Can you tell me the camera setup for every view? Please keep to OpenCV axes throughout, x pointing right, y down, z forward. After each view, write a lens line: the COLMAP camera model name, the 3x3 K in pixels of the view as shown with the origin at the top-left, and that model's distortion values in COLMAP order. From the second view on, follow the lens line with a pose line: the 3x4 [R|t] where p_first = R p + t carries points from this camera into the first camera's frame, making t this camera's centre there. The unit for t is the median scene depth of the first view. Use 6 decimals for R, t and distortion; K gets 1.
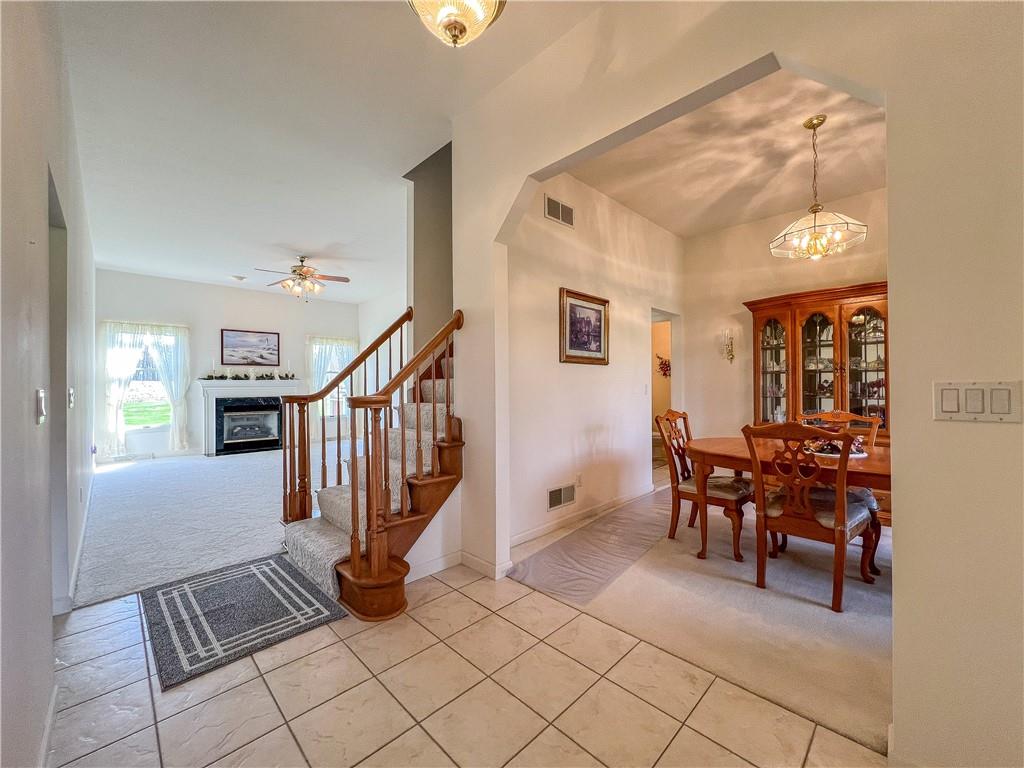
lens RADIAL K [[408.8, 0, 510.7], [0, 408.8, 382.3], [0, 0, 1]] dist [-0.001829, 0.000125]
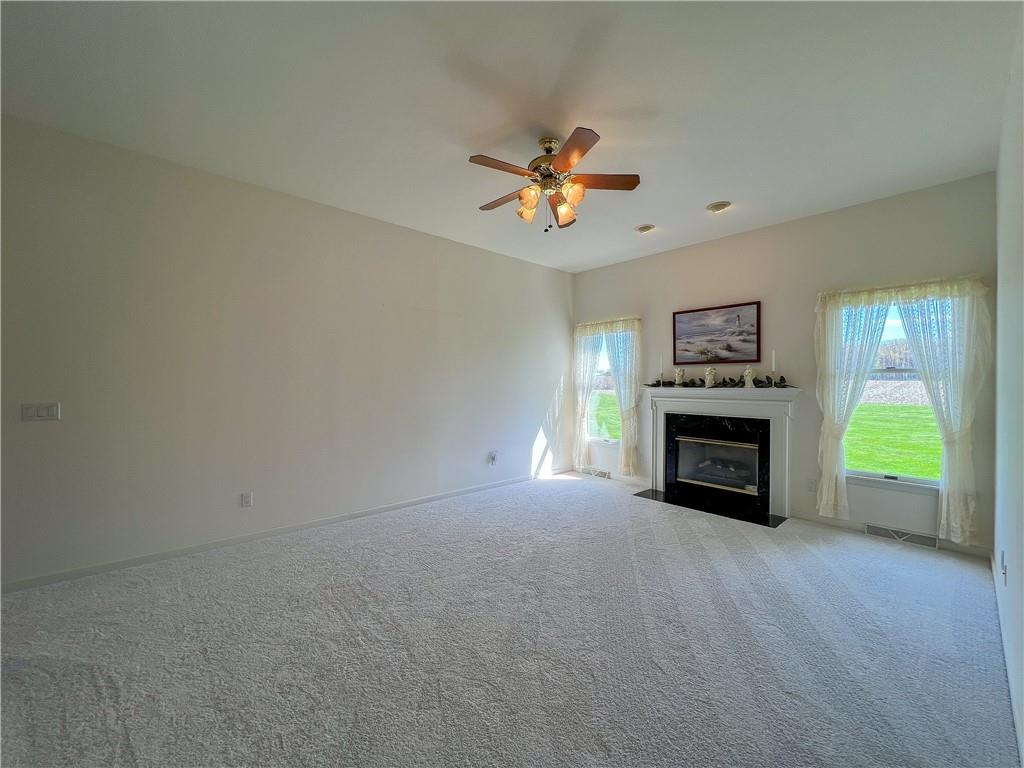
lens RADIAL K [[408.8, 0, 510.7], [0, 408.8, 382.3], [0, 0, 1]] dist [-0.001829, 0.000125]
pose [[-0.043984, 0.000747, -0.999032, -0.012365], [-0.003680, 0.999993, 0.000910, -0.012789], [0.999025, 0.003717, -0.043981, 0.734248]]
